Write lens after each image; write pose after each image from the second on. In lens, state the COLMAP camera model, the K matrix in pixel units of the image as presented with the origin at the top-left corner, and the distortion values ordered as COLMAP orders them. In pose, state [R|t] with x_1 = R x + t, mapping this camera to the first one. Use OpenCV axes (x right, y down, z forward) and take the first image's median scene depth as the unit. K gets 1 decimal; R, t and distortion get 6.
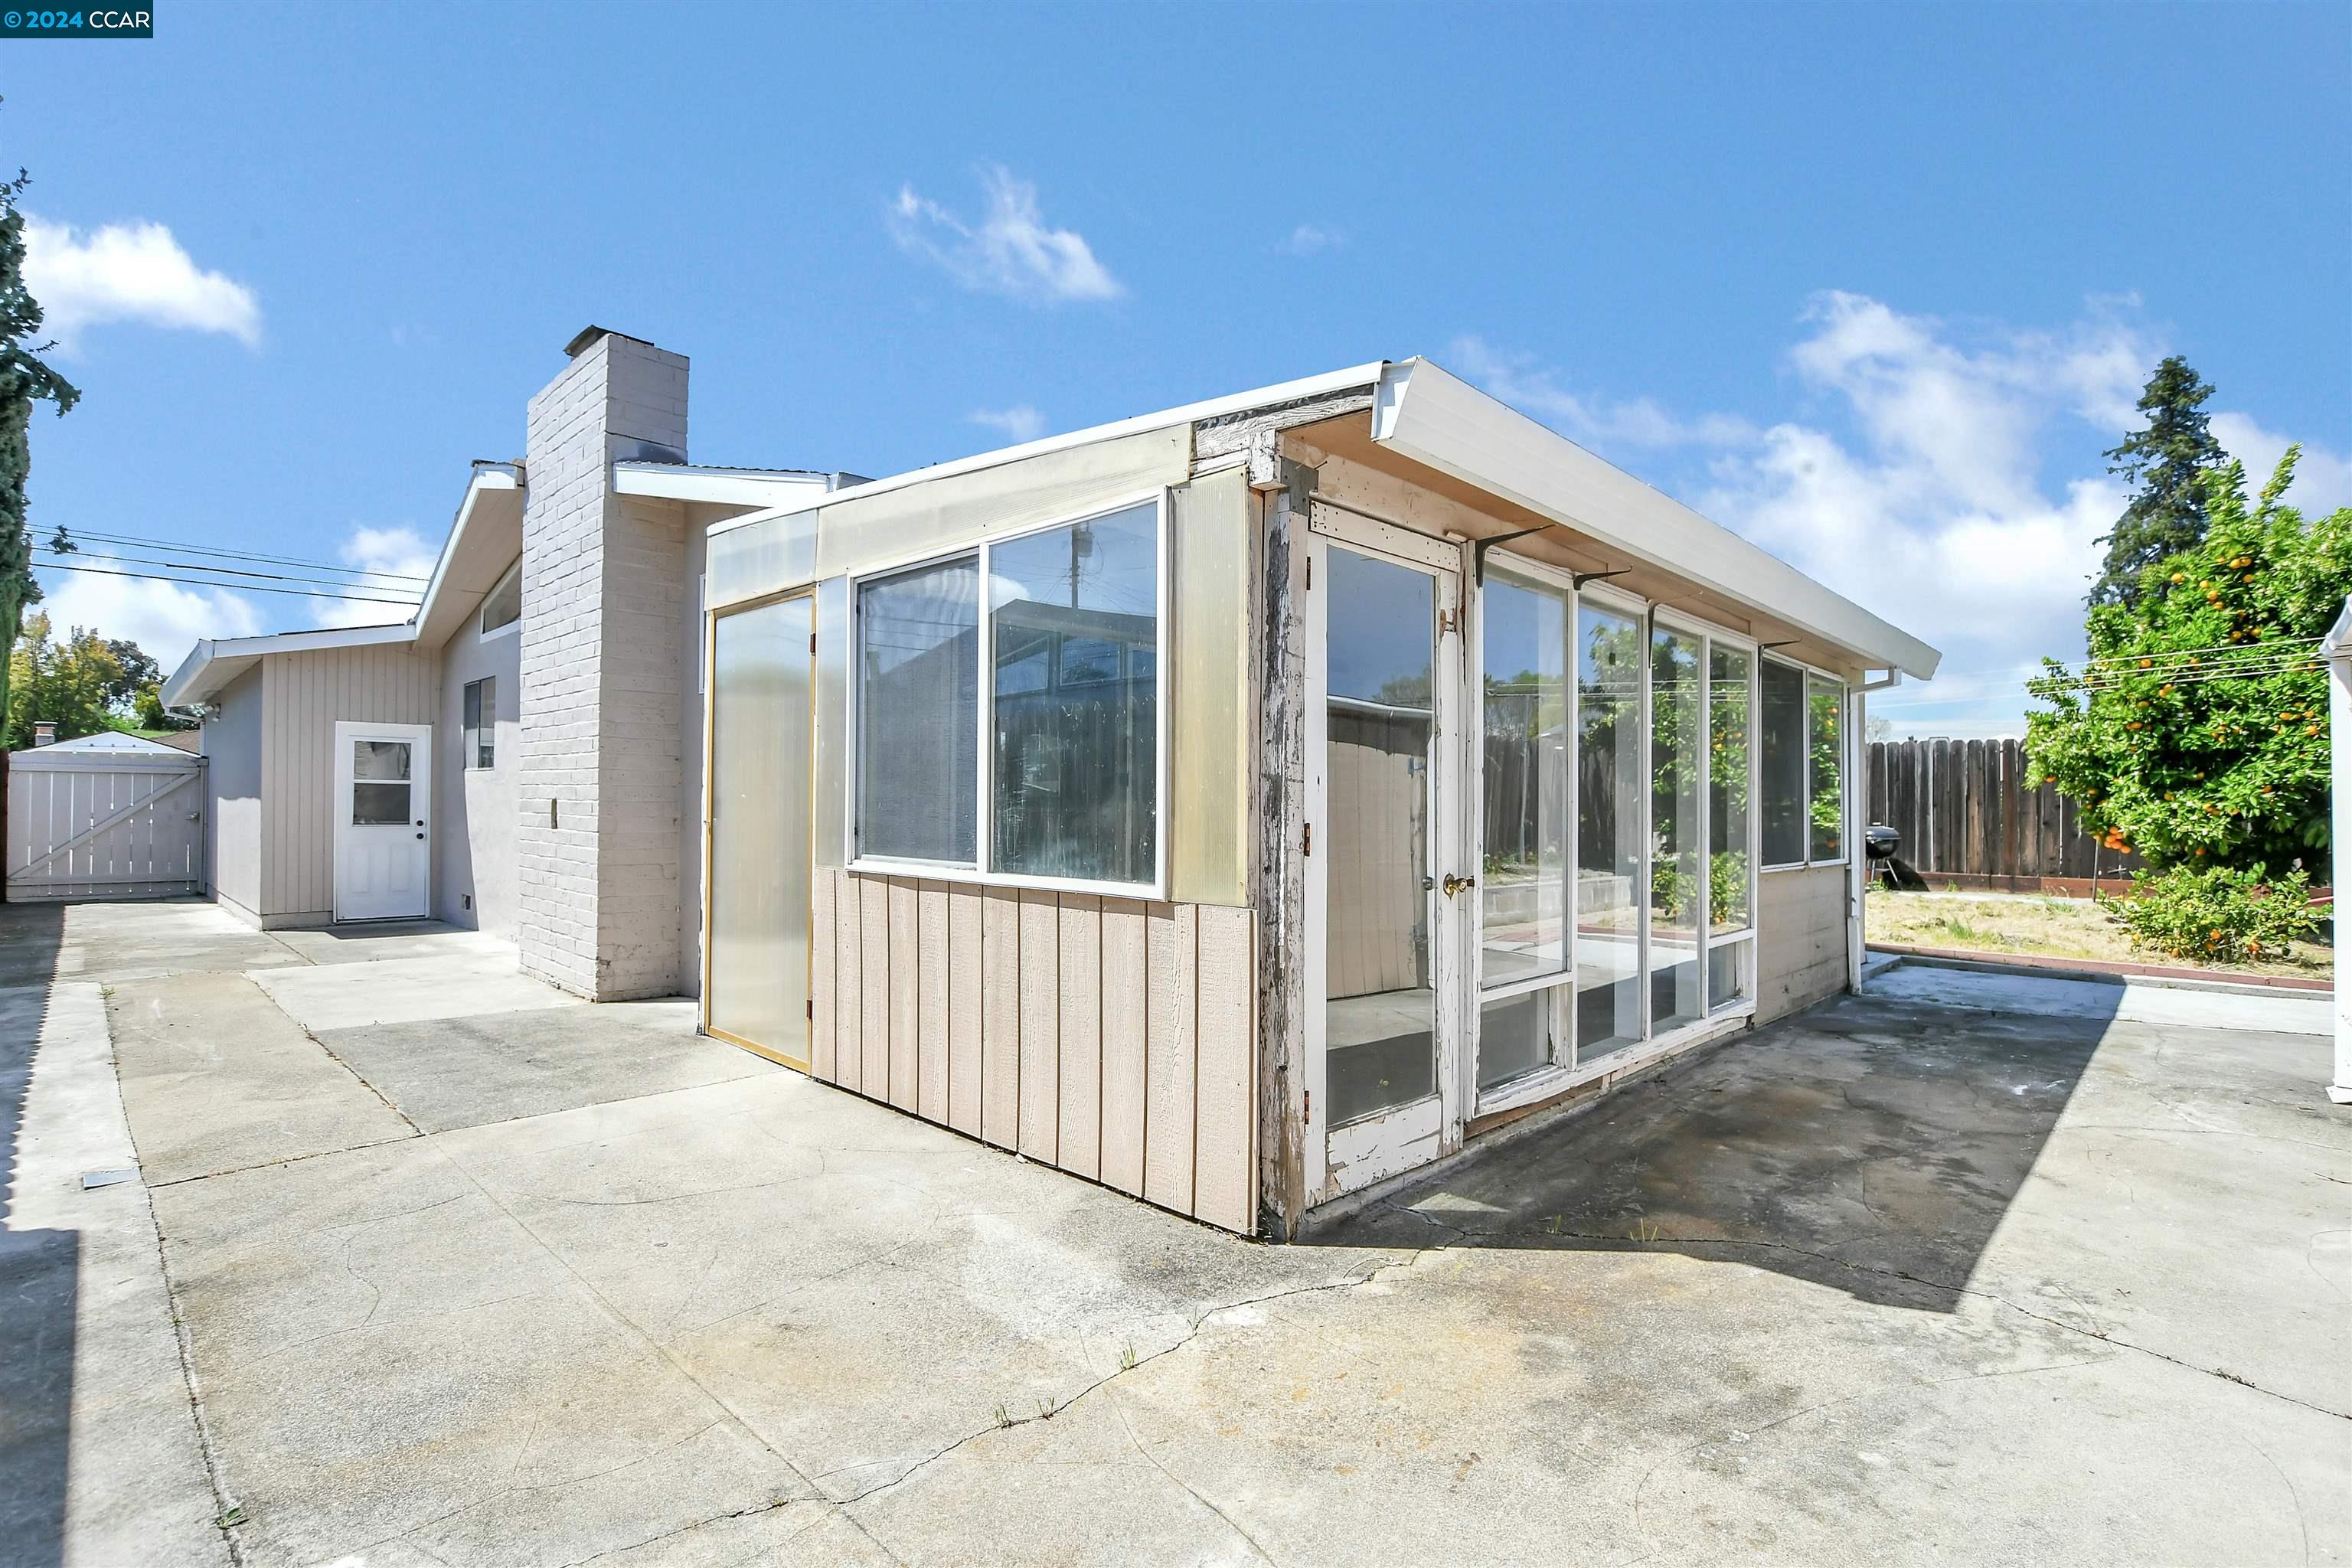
lens RADIAL K [[1098.2, 0, 1185.2], [0, 1098.2, 793.7], [0, 0, 1]] dist [-0.037066, 0.007357]
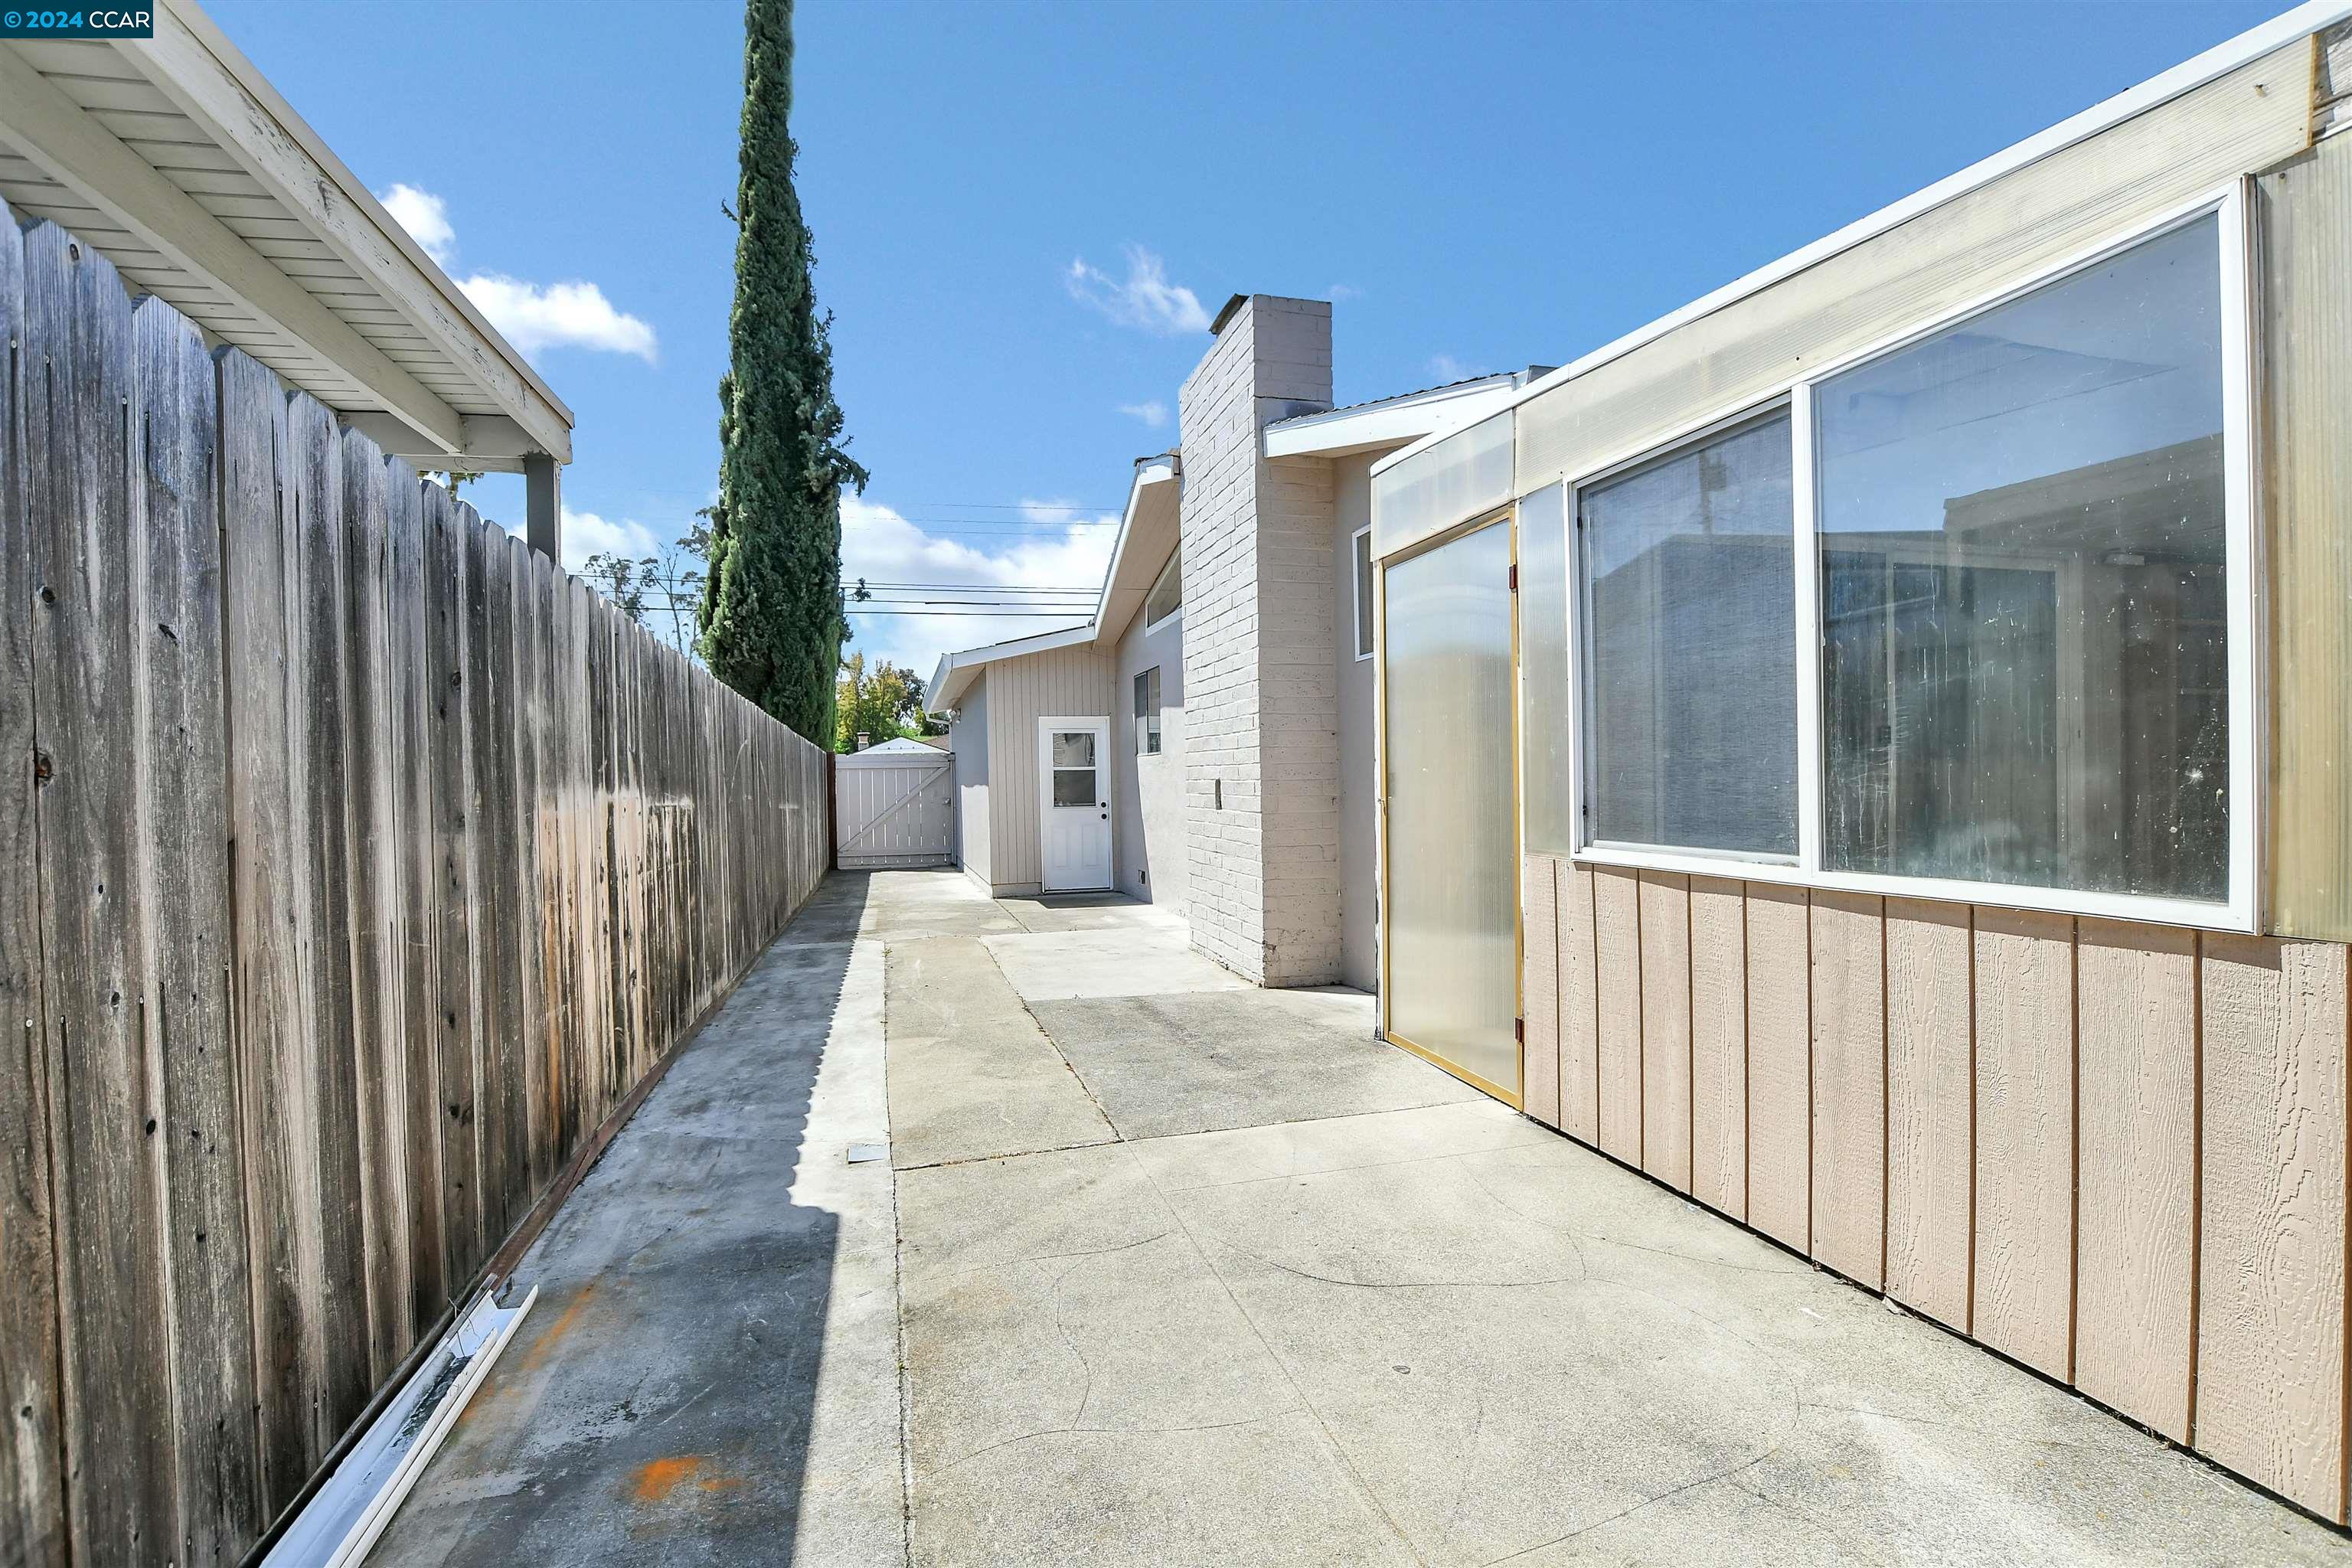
lens RADIAL K [[1098.2, 0, 1185.2], [0, 1098.2, 793.7], [0, 0, 1]] dist [-0.037066, 0.007357]
pose [[0.857783, -0.017203, -0.513723, -0.144651], [0.029236, 0.999455, 0.015347, 0.002317], [0.513179, -0.028183, 0.857819, 0.191362]]
